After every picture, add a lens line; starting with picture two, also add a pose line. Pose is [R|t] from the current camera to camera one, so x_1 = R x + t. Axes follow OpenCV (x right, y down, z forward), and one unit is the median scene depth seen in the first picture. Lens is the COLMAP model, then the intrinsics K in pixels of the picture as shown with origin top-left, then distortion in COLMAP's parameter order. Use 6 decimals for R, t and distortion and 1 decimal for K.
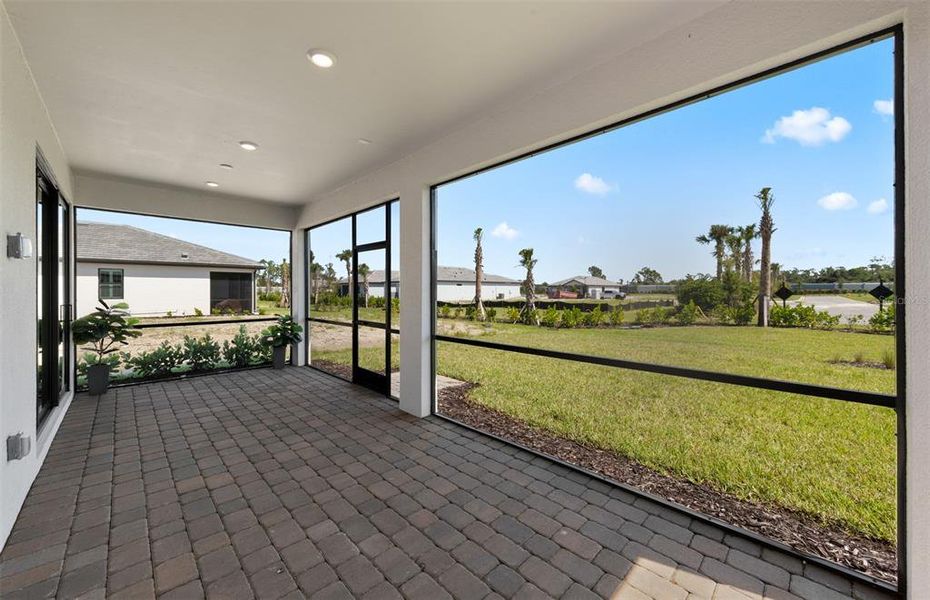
lens RADIAL K [[350.9, 0, 462.3], [0, 350.9, 296.5], [0, 0, 1]] dist [0.001156, -0.000104]
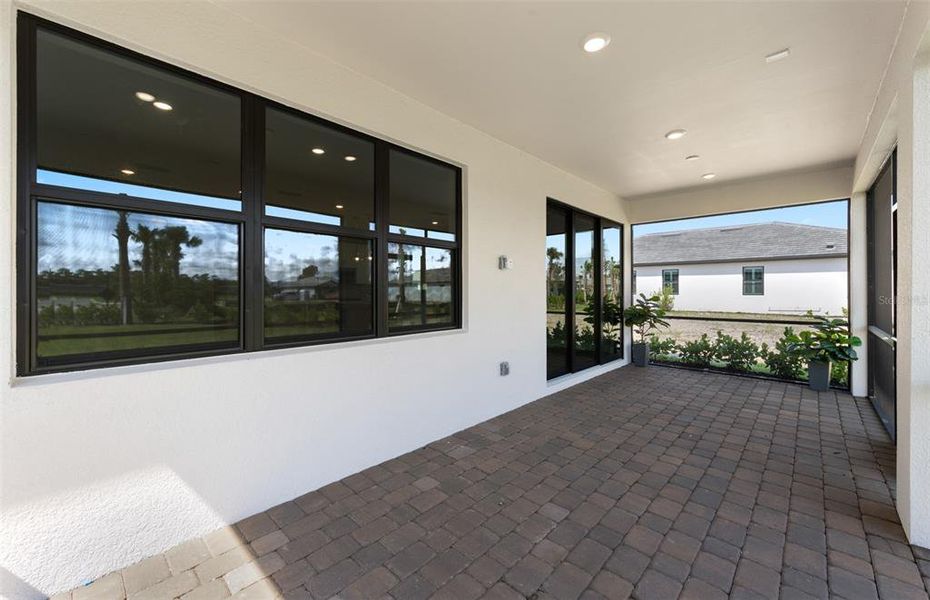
lens RADIAL K [[367.7, 0, 465.0], [0, 367.7, 300.0], [0, 0, 1]] dist [0.000872, -0.000141]
pose [[0.046460, 0.029288, -0.998491, 0.243595], [-0.011929, 0.999515, 0.028763, 0.000423], [0.998849, 0.010574, 0.046786, 0.244134]]
